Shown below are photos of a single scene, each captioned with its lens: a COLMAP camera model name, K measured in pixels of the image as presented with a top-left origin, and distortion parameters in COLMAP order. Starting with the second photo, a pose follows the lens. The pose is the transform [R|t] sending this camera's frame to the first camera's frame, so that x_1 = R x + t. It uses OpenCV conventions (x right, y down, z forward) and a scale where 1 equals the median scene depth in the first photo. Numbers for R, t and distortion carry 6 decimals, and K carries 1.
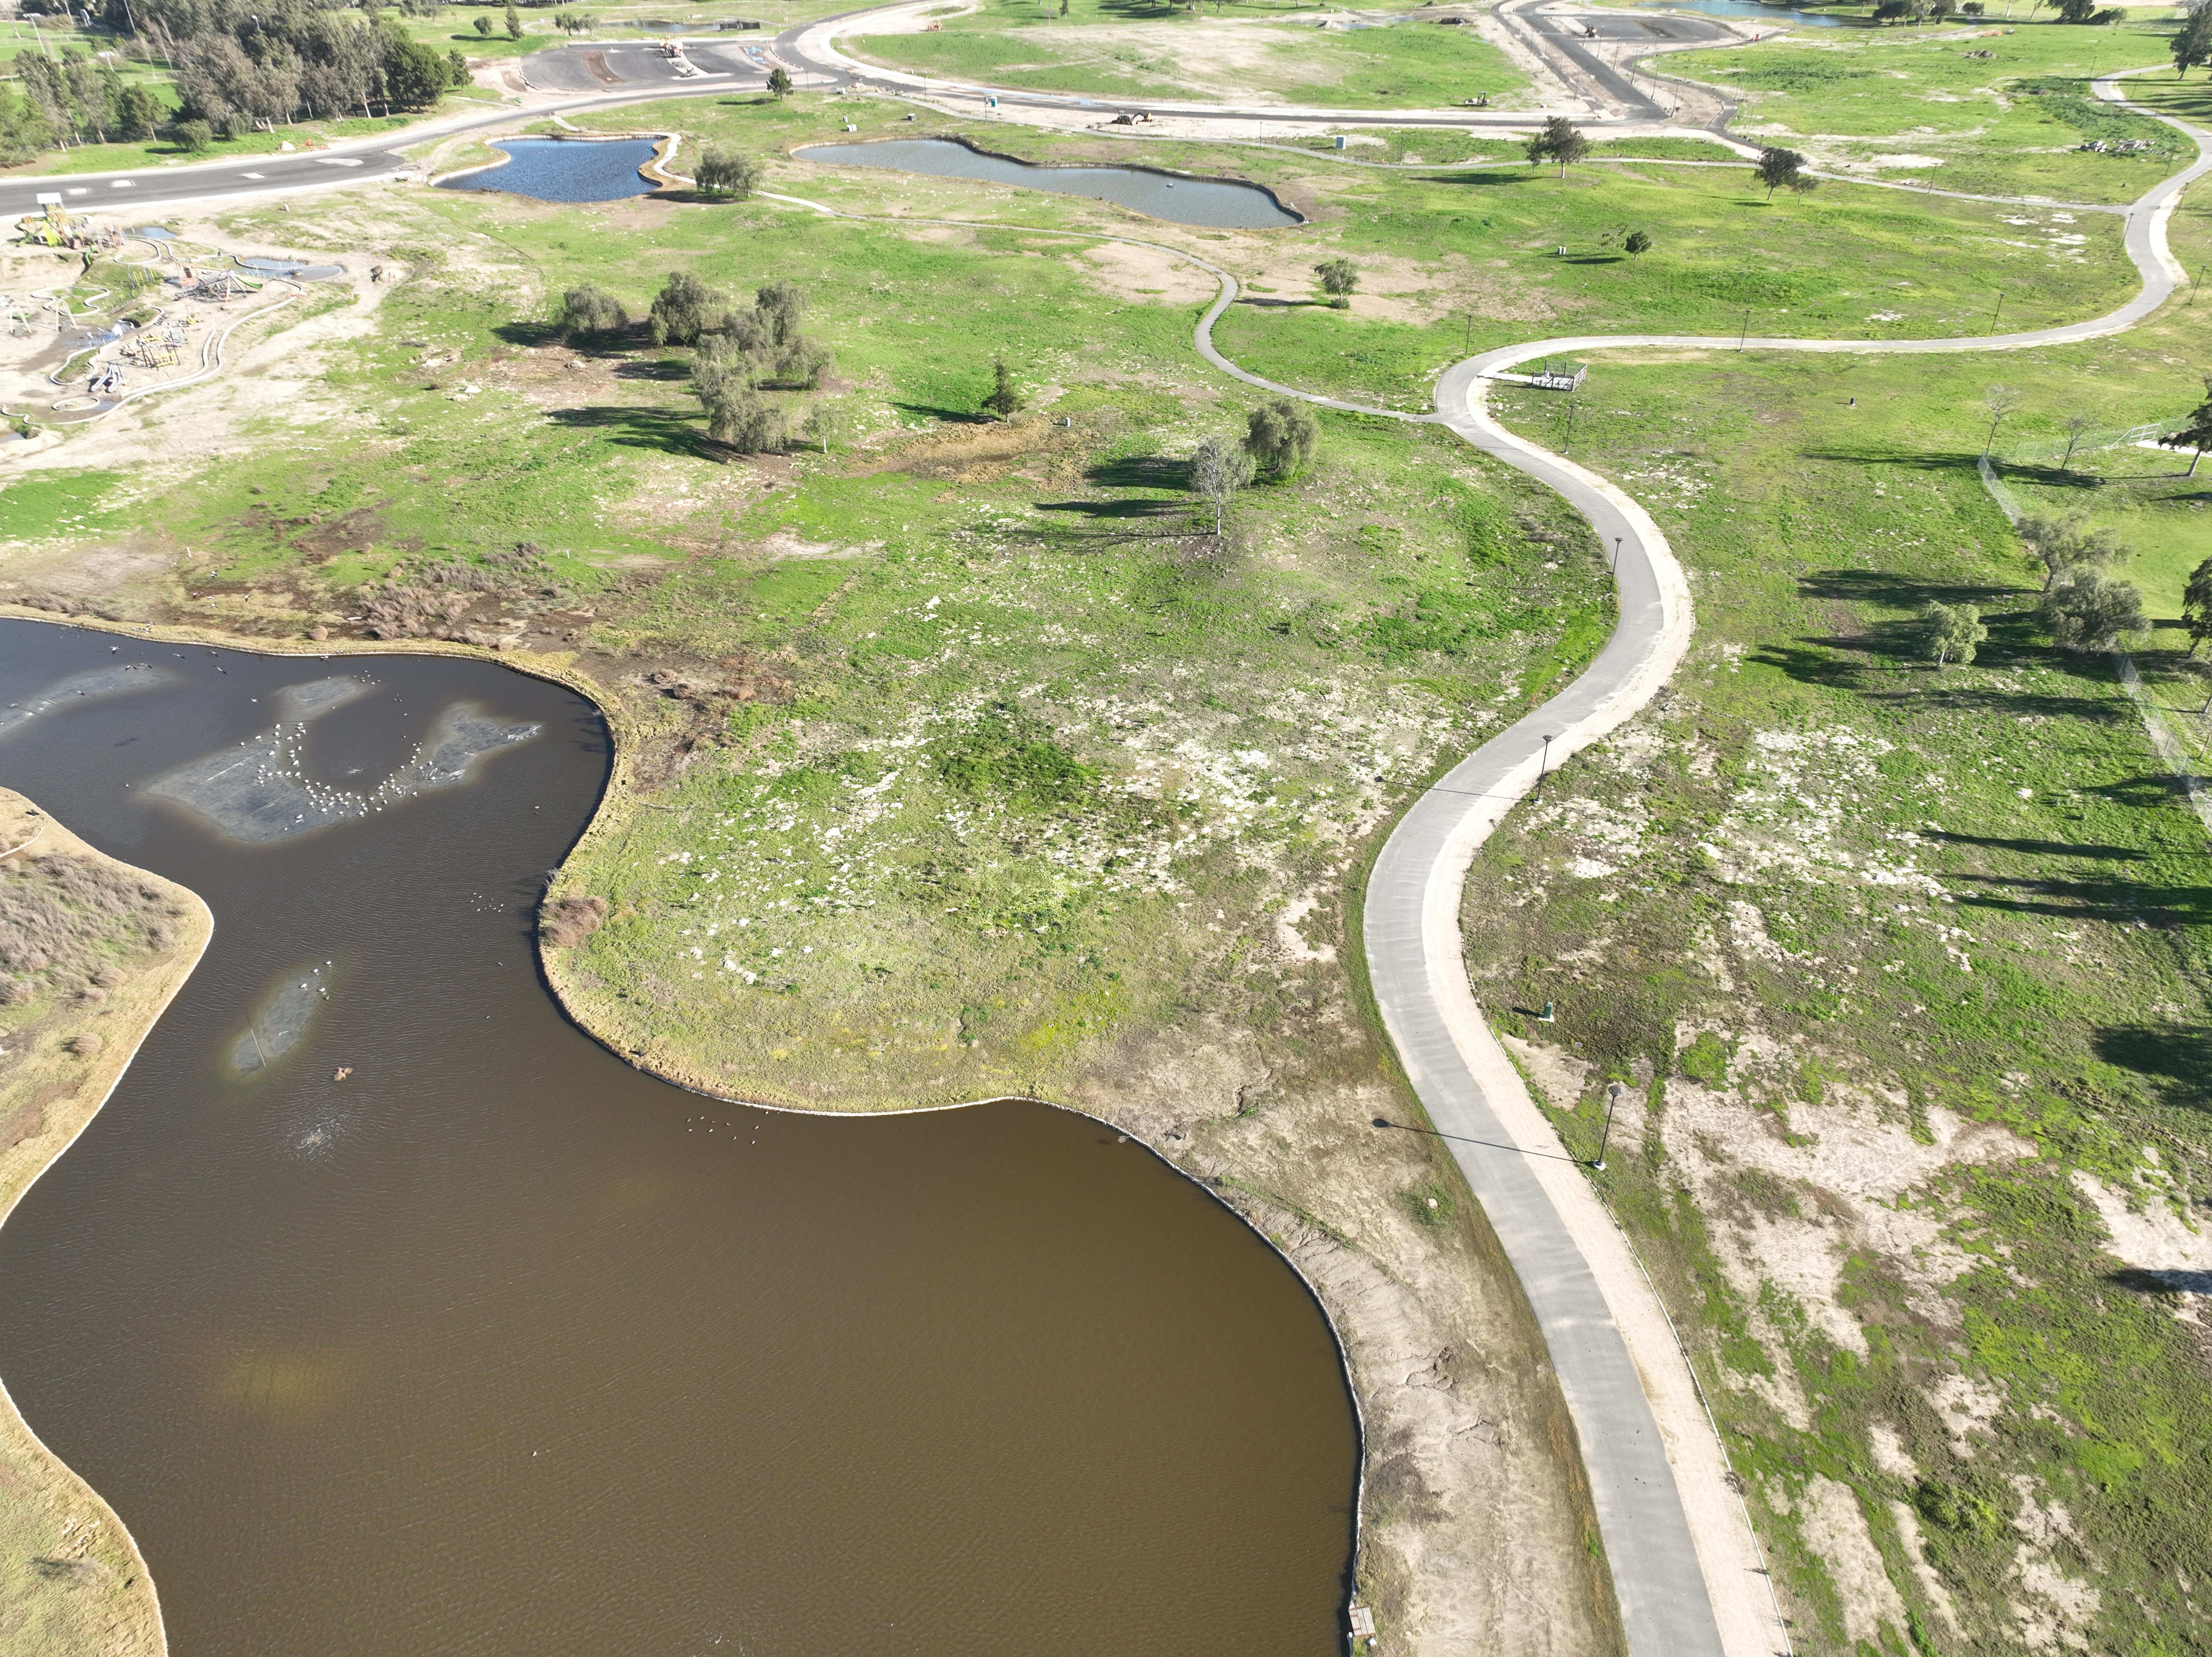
lens RADIAL K [[1549.5, 0, 1112.4], [0, 1549.5, 831.7], [0, 0, 1]] dist [-0.004107, 0.024751]
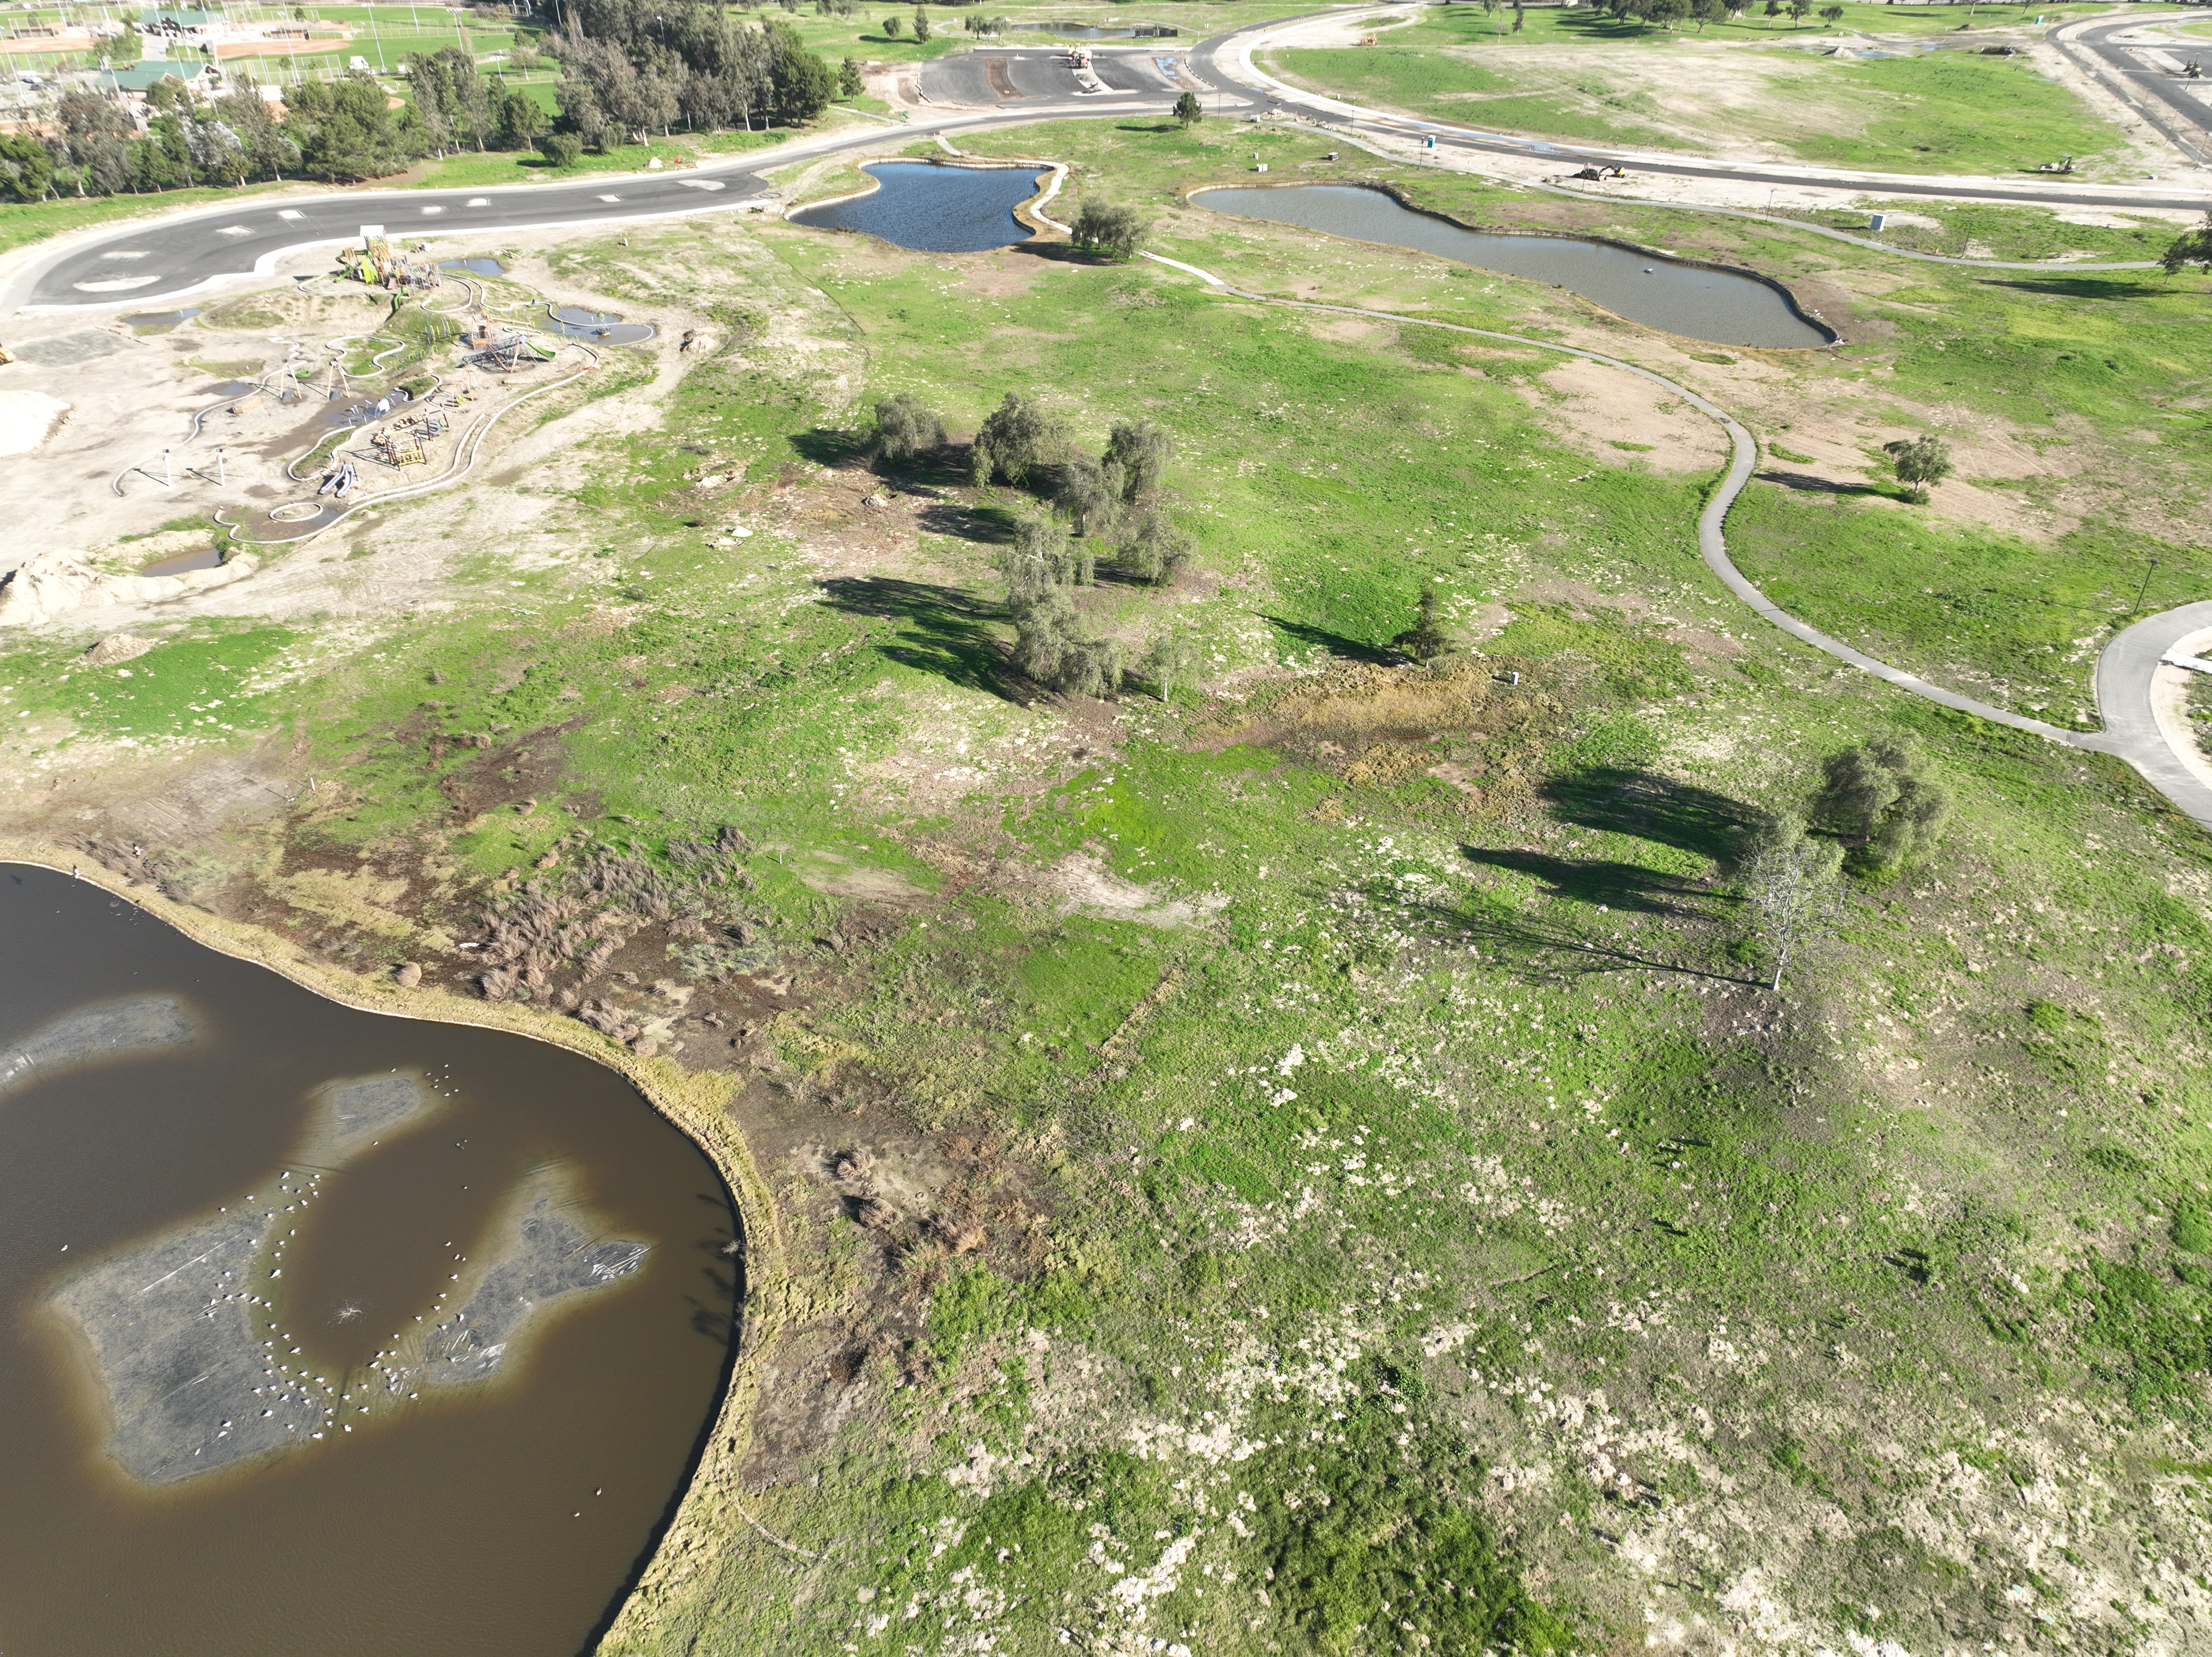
lens RADIAL K [[1555.3, 0, 1113.7], [0, 1555.3, 830.3], [0, 0, 1]] dist [-0.003336, 0.025530]
pose [[0.971218, 0.133627, -0.197177, -0.082589], [-0.133248, 0.990965, 0.015250, -0.266985], [0.197434, 0.011463, 0.980249, 0.411272]]
